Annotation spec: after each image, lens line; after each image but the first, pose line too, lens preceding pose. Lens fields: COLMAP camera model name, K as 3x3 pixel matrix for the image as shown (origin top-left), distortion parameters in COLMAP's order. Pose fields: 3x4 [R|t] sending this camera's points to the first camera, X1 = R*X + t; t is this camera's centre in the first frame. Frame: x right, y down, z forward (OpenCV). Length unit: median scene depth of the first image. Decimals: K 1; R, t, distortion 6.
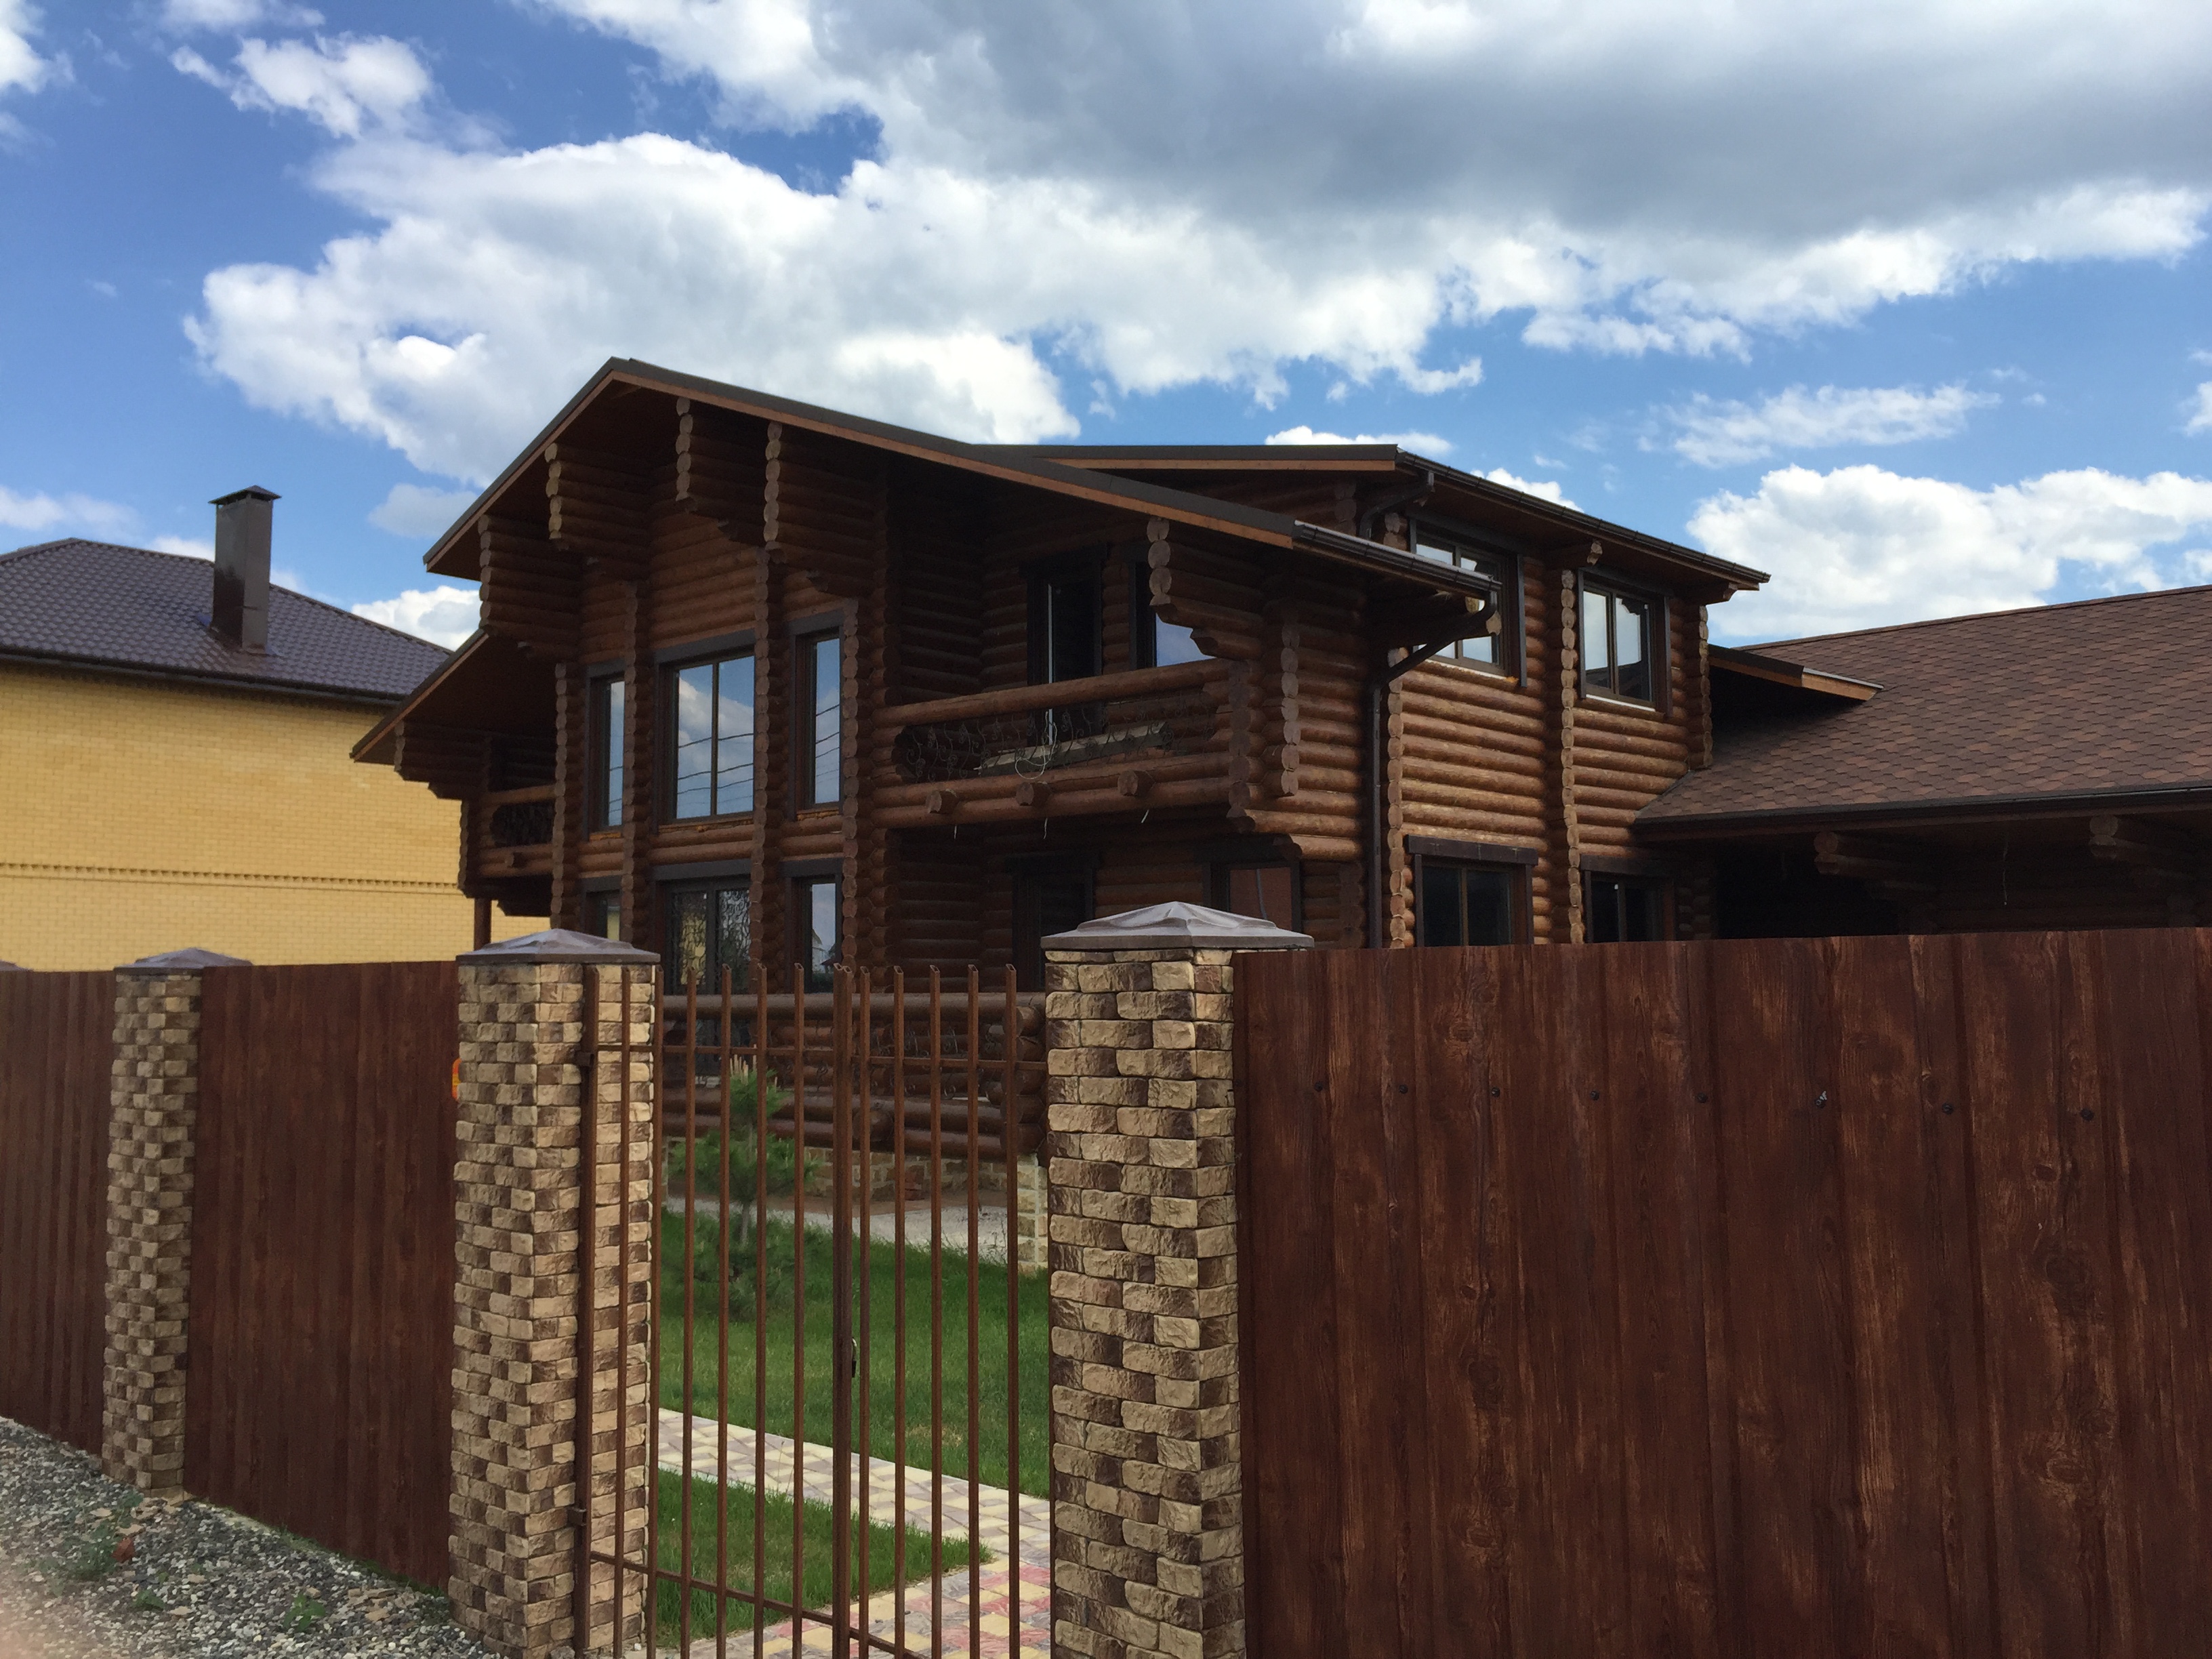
lens RADIAL K [[1911.1, 0, 1106.0], [0, 1911.1, 829.5], [0, 0, 1]] dist [0.073992, -0.145187]
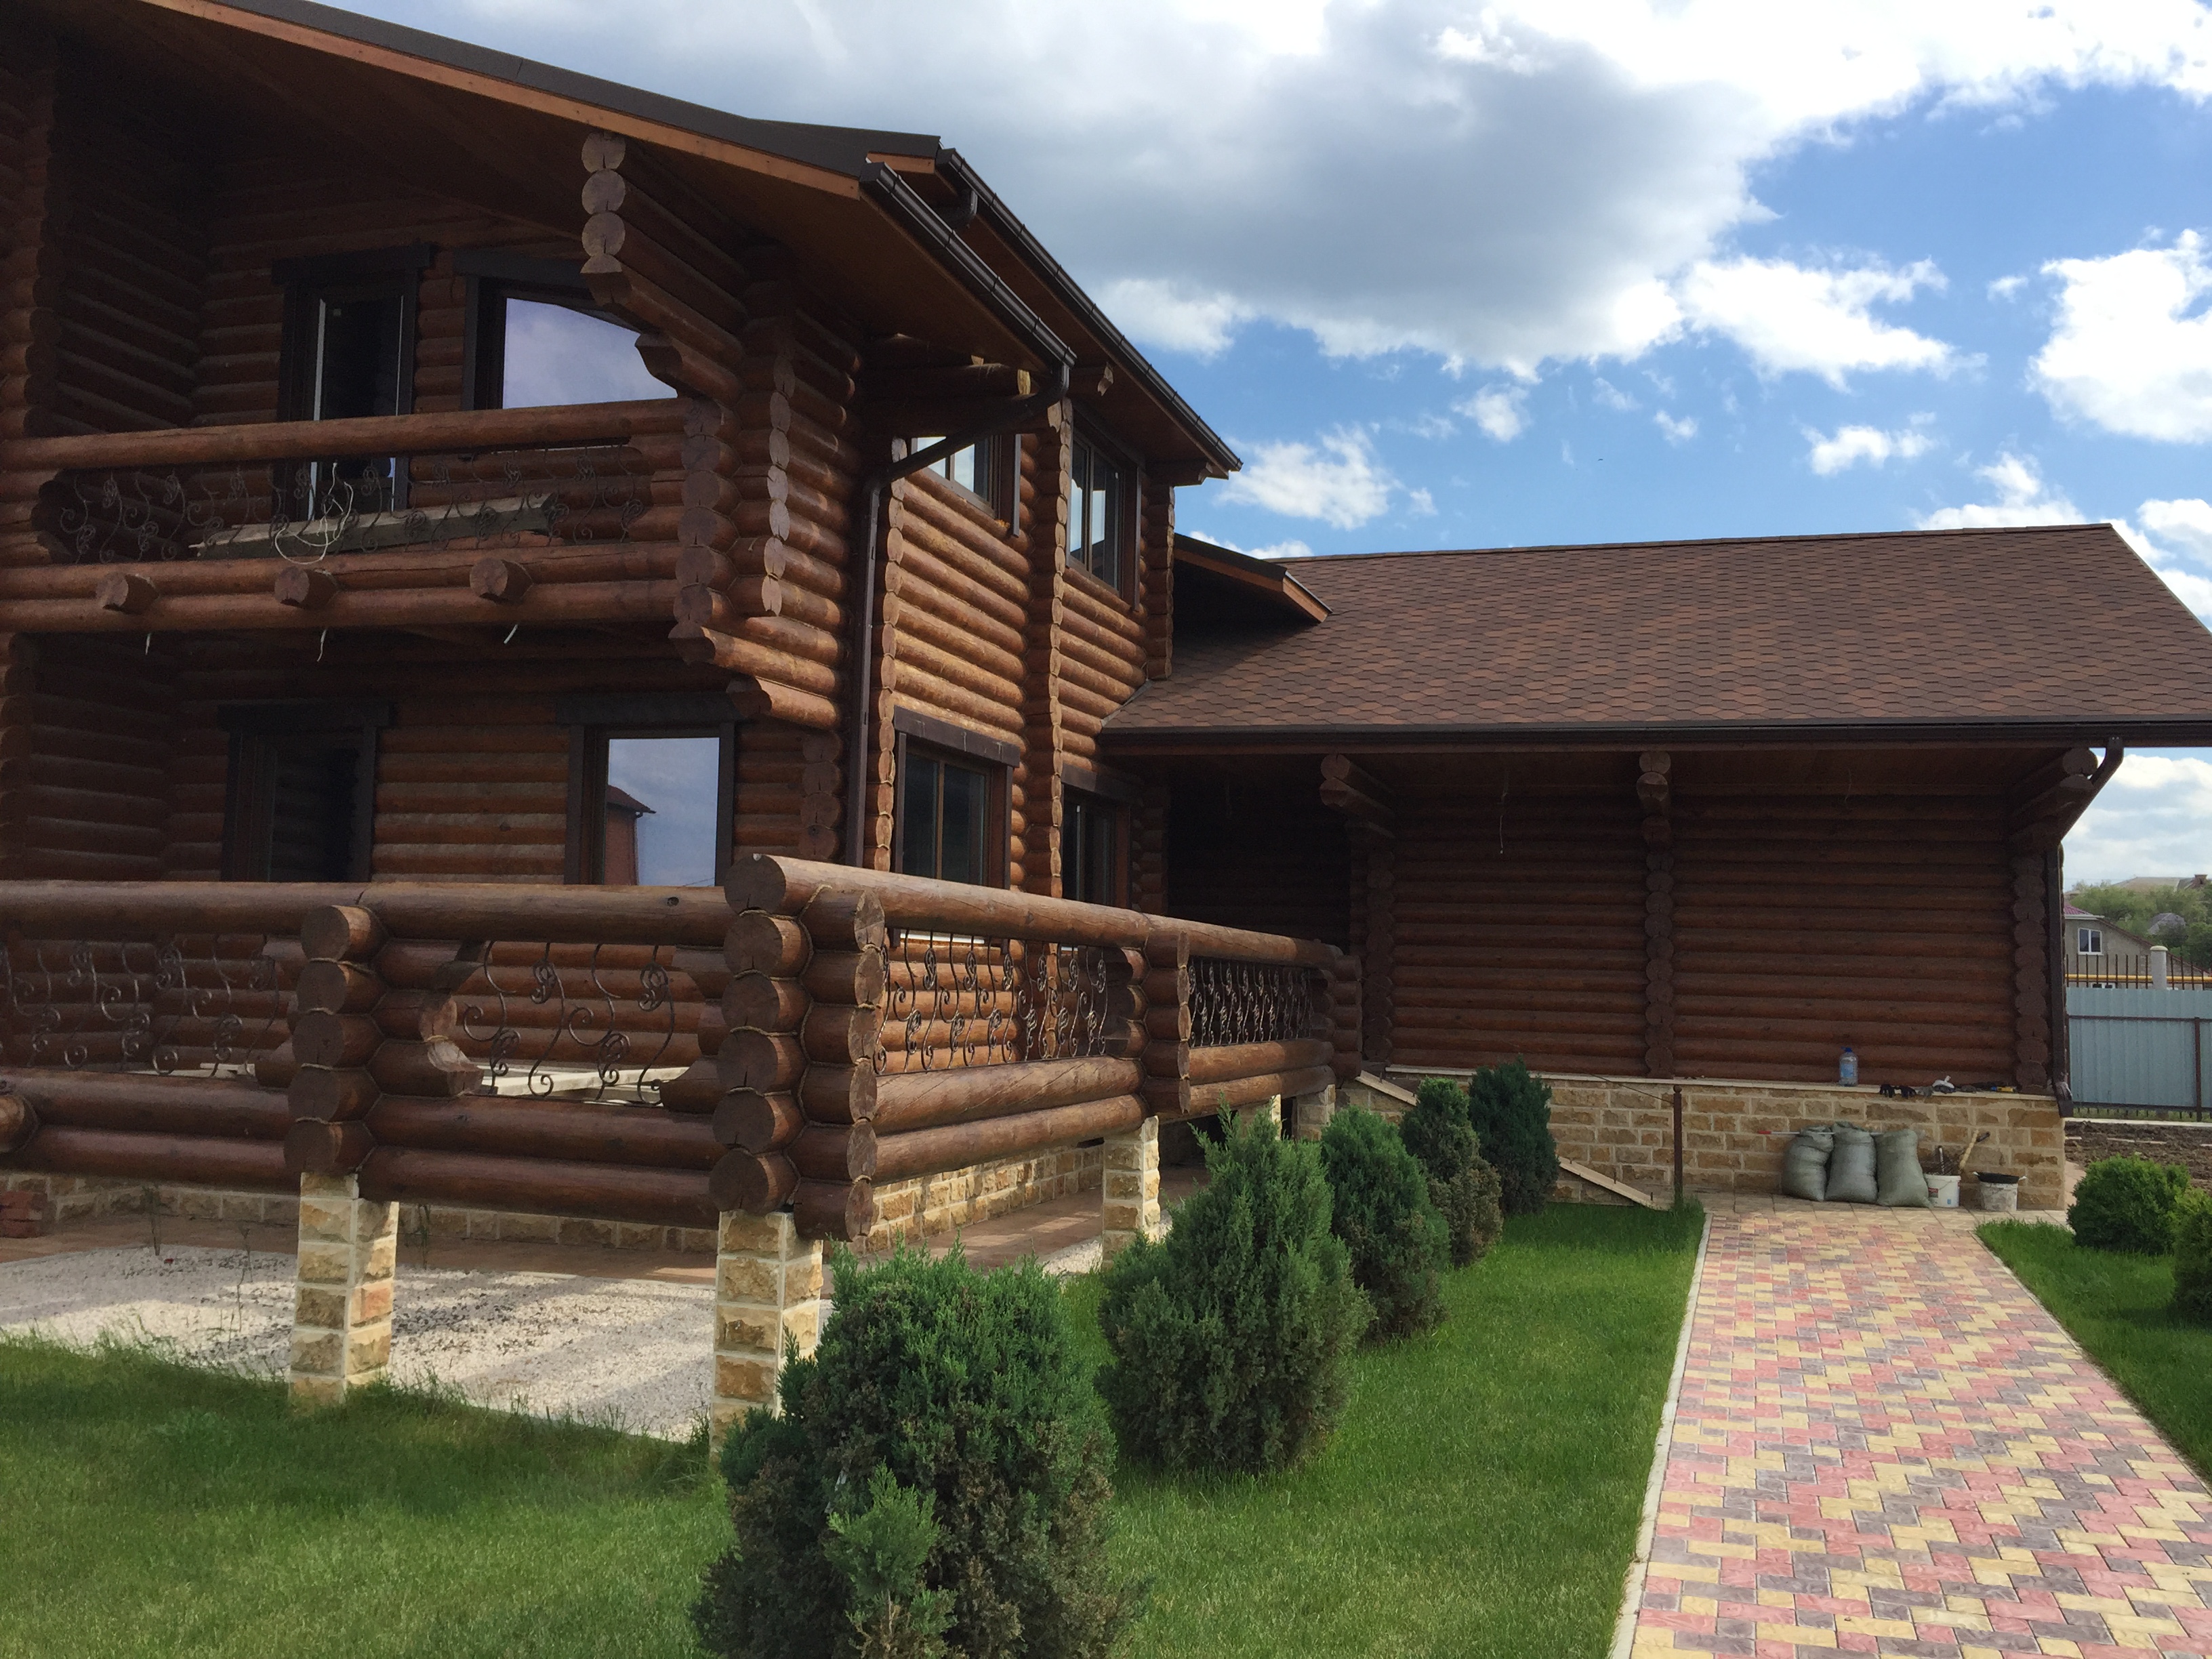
lens RADIAL K [[1919.9, 0, 1189.1], [0, 1919.9, 795.4], [0, 0, 1]] dist [0.101727, -0.151049]
pose [[0.889728, 0.067110, 0.451532, -0.060129], [-0.063762, 0.997708, -0.022647, 0.041938], [-0.452017, -0.008641, 0.891968, 0.283430]]
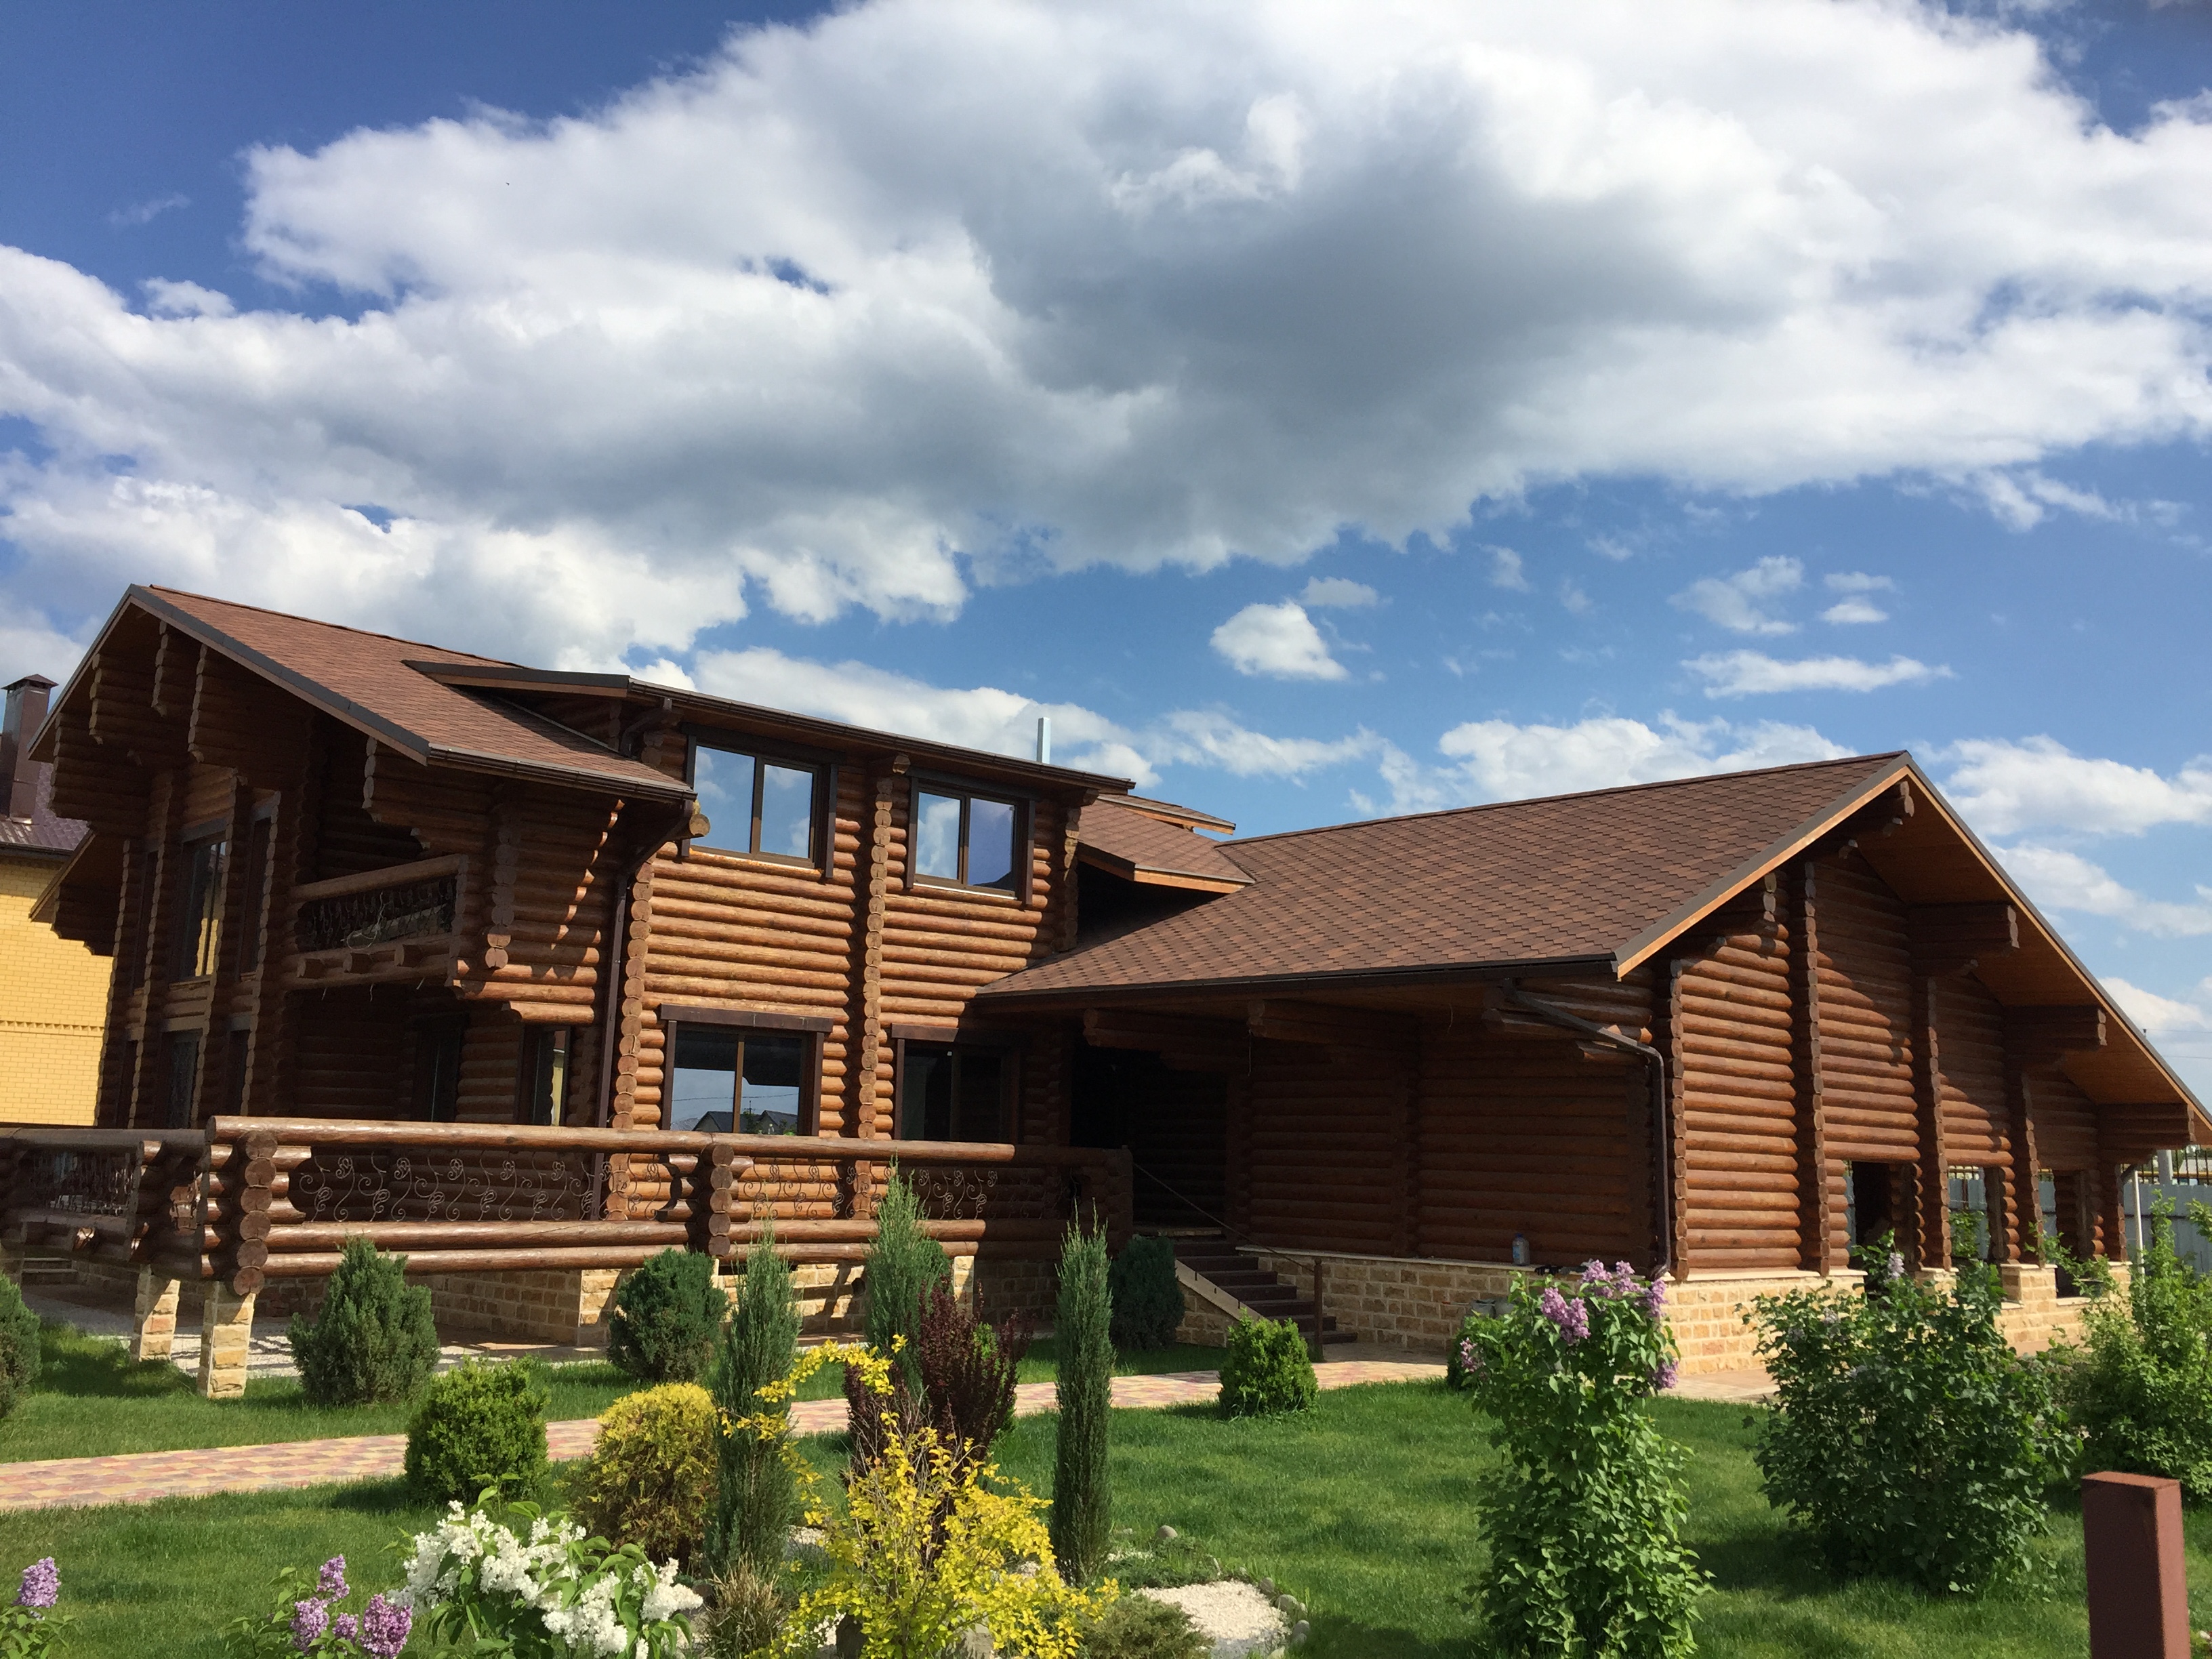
lens RADIAL K [[1911.1, 0, 1106.0], [0, 1911.1, 829.5], [0, 0, 1]] dist [0.073992, -0.145187]
pose [[0.998557, 0.016677, -0.051045, 0.444268], [-0.021025, 0.996086, -0.085853, -0.007817], [0.049413, 0.086803, 0.994999, -0.142982]]
